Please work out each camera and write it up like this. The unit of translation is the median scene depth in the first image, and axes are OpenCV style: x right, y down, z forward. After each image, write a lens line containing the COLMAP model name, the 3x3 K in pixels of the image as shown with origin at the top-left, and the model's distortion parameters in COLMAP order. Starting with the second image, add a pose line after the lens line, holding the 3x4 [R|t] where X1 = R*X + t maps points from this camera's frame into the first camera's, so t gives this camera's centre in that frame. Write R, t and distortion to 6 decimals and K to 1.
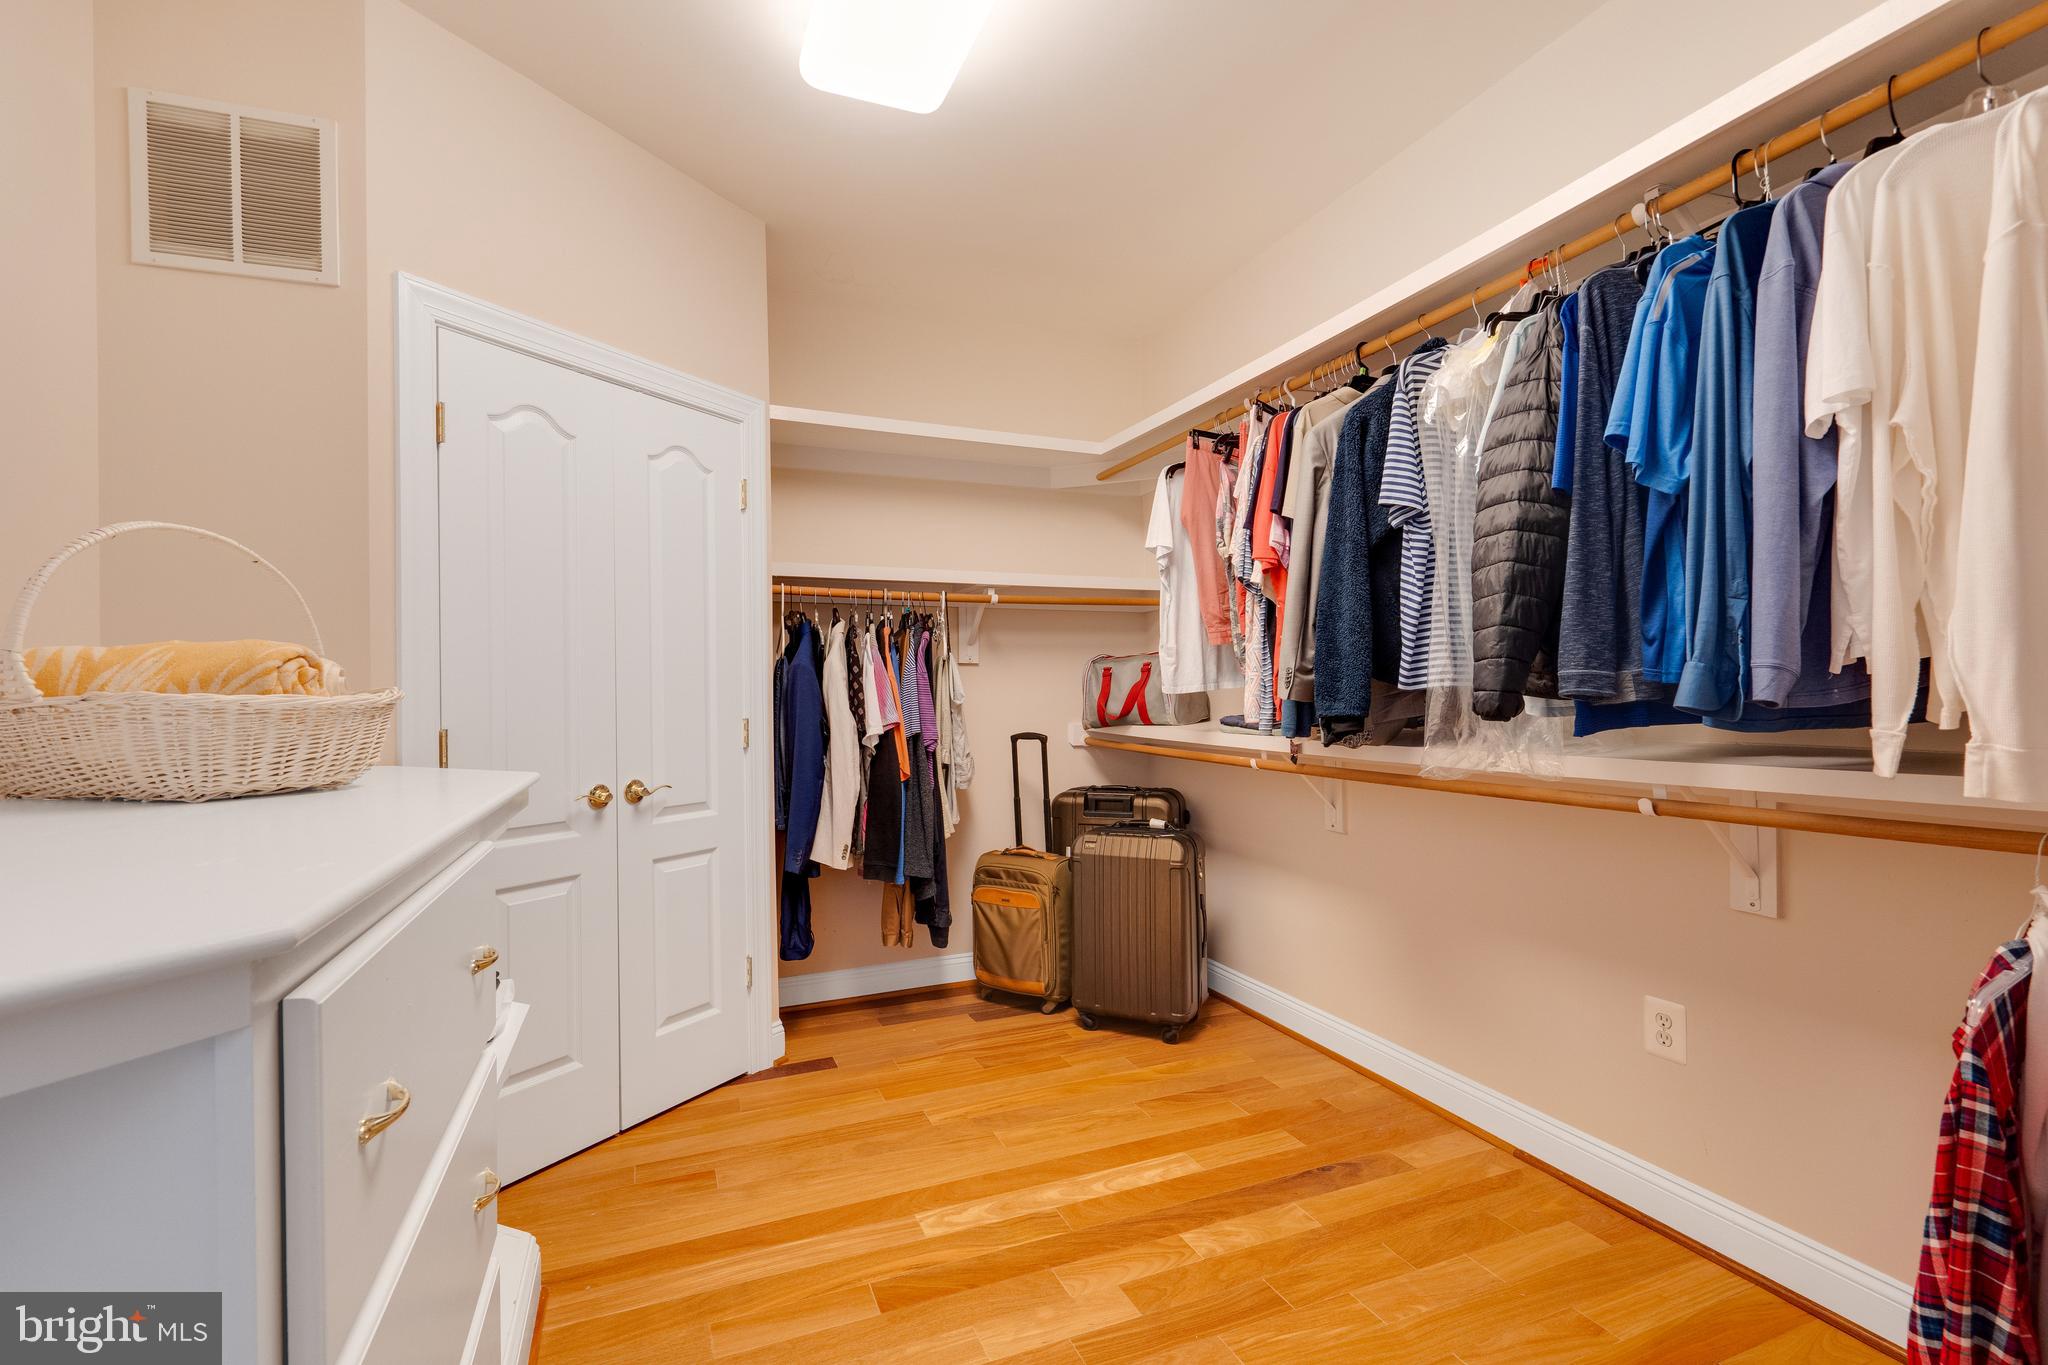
lens RADIAL K [[932.4, 0, 1020.8], [0, 932.4, 710.8], [0, 0, 1]] dist [-0.001665, 0.000108]
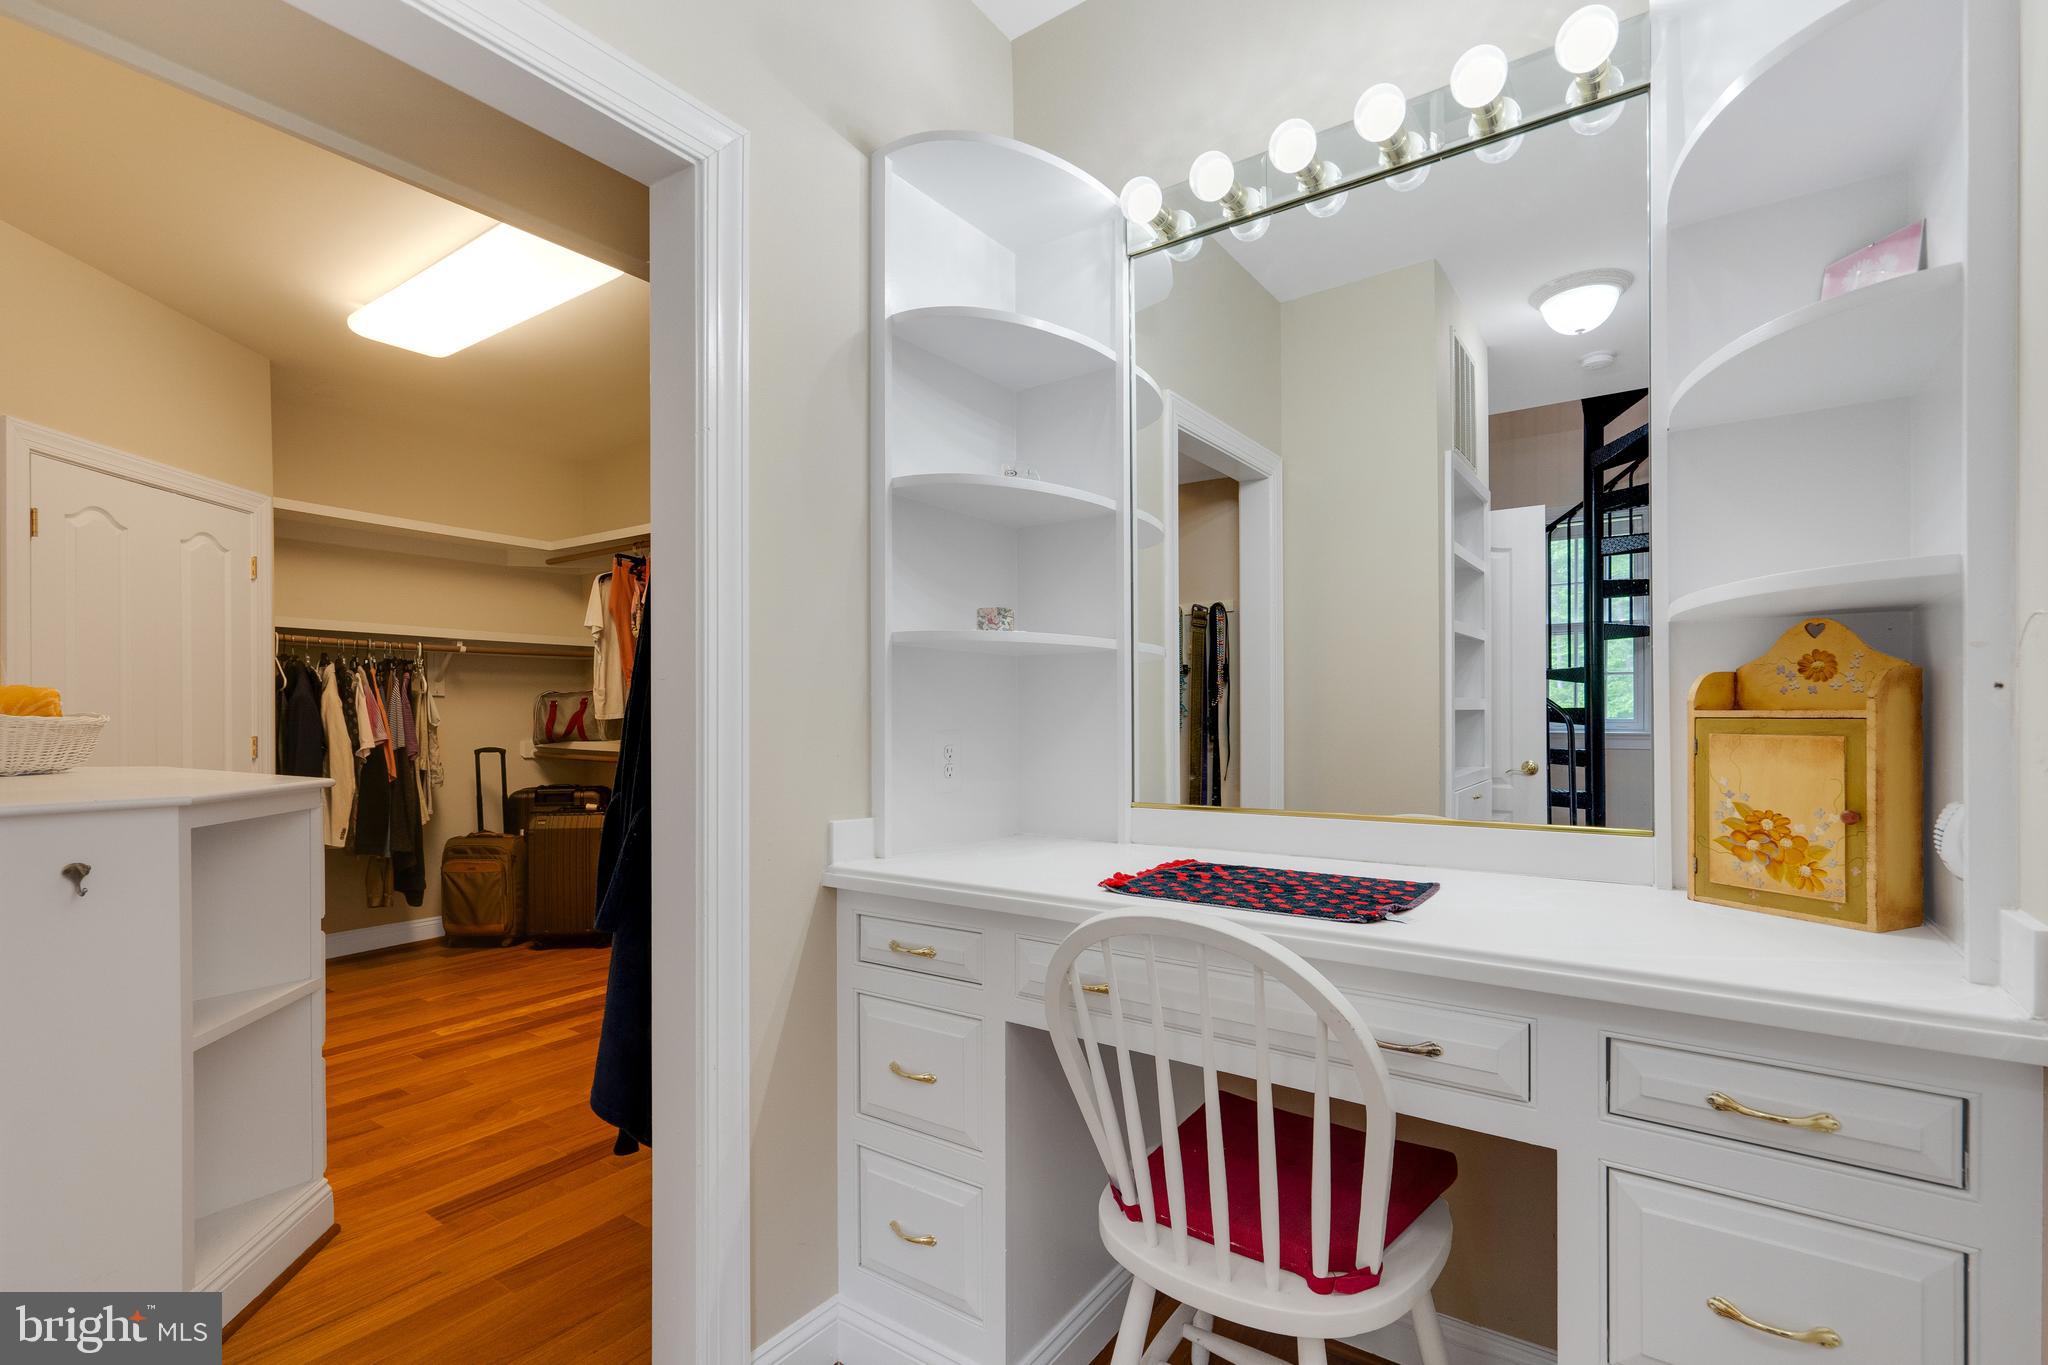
lens RADIAL K [[932.4, 0, 1020.8], [0, 932.4, 710.8], [0, 0, 1]] dist [-0.001665, 0.000108]
pose [[0.839647, 0.009716, 0.543046, -0.089404], [0.006476, 0.999590, -0.027898, 0.014212], [-0.543094, 0.026942, 0.839239, -0.637053]]
